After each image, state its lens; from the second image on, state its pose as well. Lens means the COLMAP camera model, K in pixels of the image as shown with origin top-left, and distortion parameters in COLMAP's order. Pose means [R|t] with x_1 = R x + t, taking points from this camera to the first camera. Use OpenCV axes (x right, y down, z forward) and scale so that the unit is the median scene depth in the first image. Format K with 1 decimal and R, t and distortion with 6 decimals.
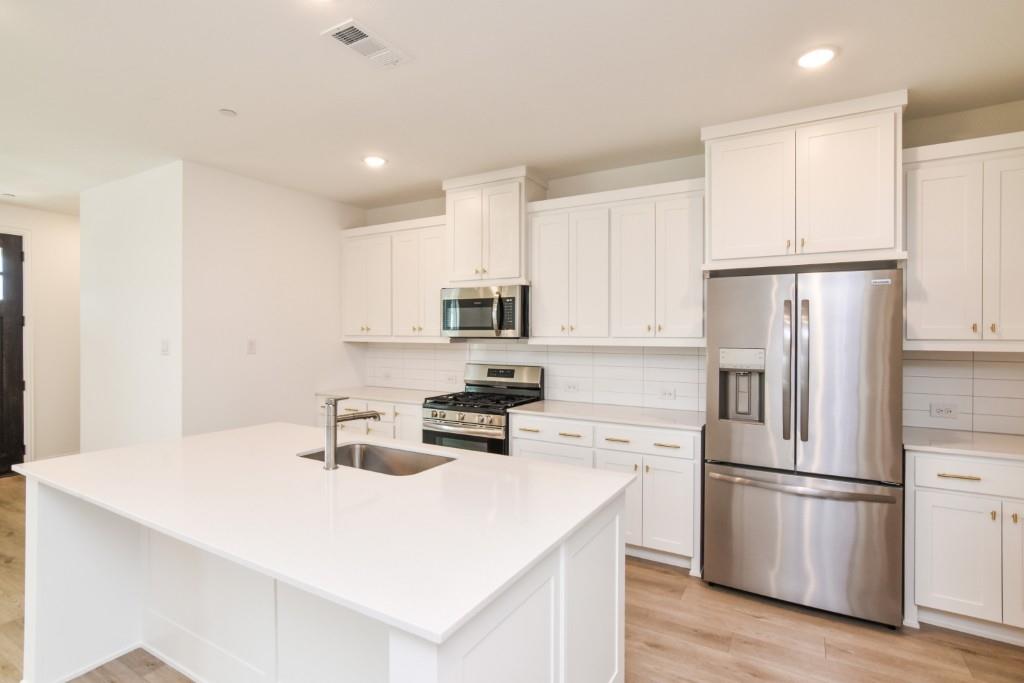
lens RADIAL K [[500.4, 0, 512.3], [0, 500.4, 344.9], [0, 0, 1]] dist [-0.012493, 0.005639]
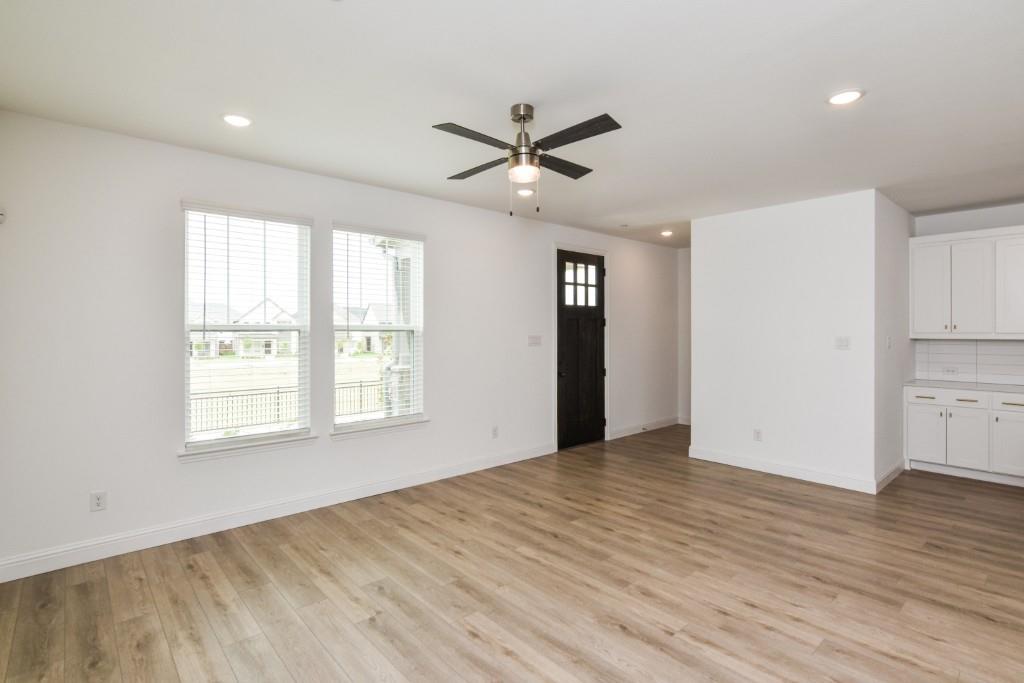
lens RADIAL K [[500.4, 0, 514.2], [0, 500.4, 340.8], [0, 0, 1]] dist [-0.012493, 0.005639]
pose [[0.951742, 0.002462, -0.306889, -1.390877], [-0.002580, 0.999997, 0.000022, 0.001227], [0.306888, 0.000771, 0.951745, -0.522417]]
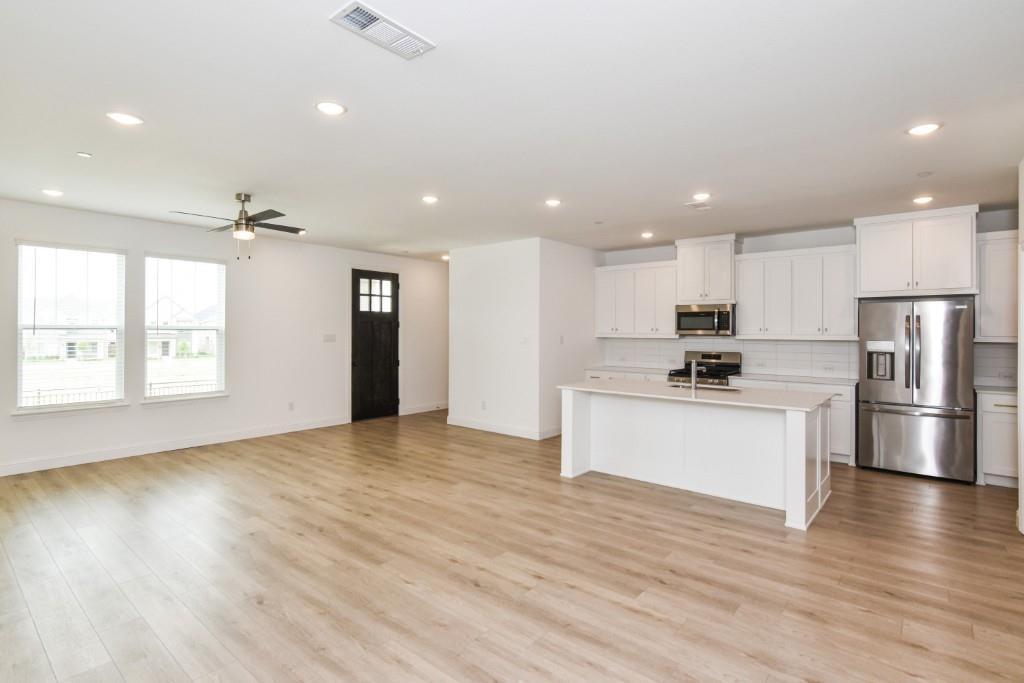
lens RADIAL K [[500.4, 0, 511.1], [0, 500.4, 335.6], [0, 0, 1]] dist [-0.012493, 0.005639]
pose [[0.985401, 0.001999, -0.170238, -0.557257], [-0.004282, 0.999906, -0.013048, 0.017458], [0.170196, 0.013587, 0.985316, -1.020402]]
